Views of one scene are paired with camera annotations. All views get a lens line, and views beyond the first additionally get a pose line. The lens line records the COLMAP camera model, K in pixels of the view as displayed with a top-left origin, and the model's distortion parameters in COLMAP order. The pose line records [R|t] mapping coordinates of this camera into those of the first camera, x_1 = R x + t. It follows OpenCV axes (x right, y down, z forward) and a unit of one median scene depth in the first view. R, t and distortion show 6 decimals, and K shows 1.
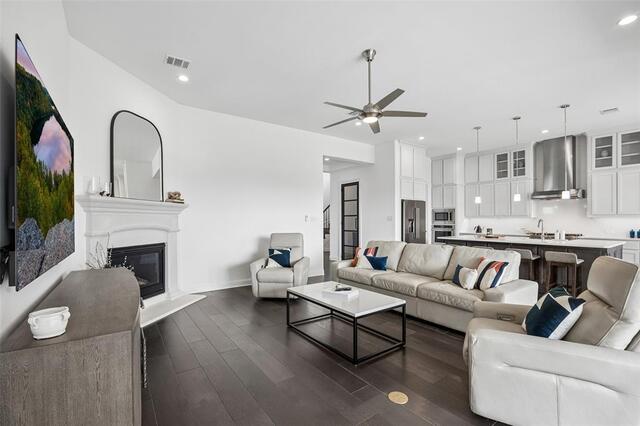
lens RADIAL K [[285.8, 0, 325.0], [0, 285.8, 218.7], [0, 0, 1]] dist [-0.004334, -0.000276]
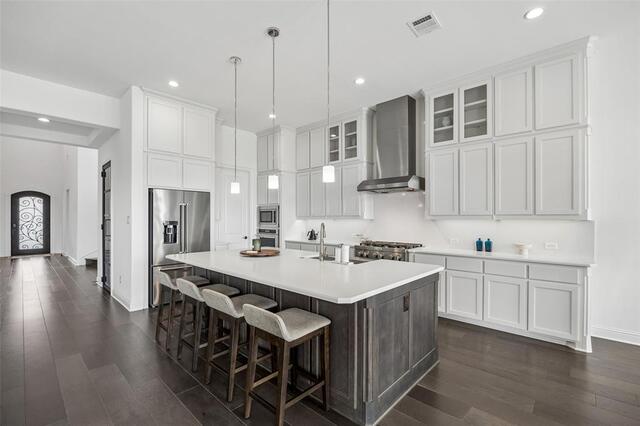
lens RADIAL K [[285.8, 0, 319.6], [0, 285.8, 216.1], [0, 0, 1]] dist [-0.004334, -0.000276]
pose [[0.983056, 0.001622, 0.183298, 0.497246], [-0.001060, 0.999994, -0.003163, -0.008428], [-0.183302, 0.002915, 0.983052, 0.352210]]
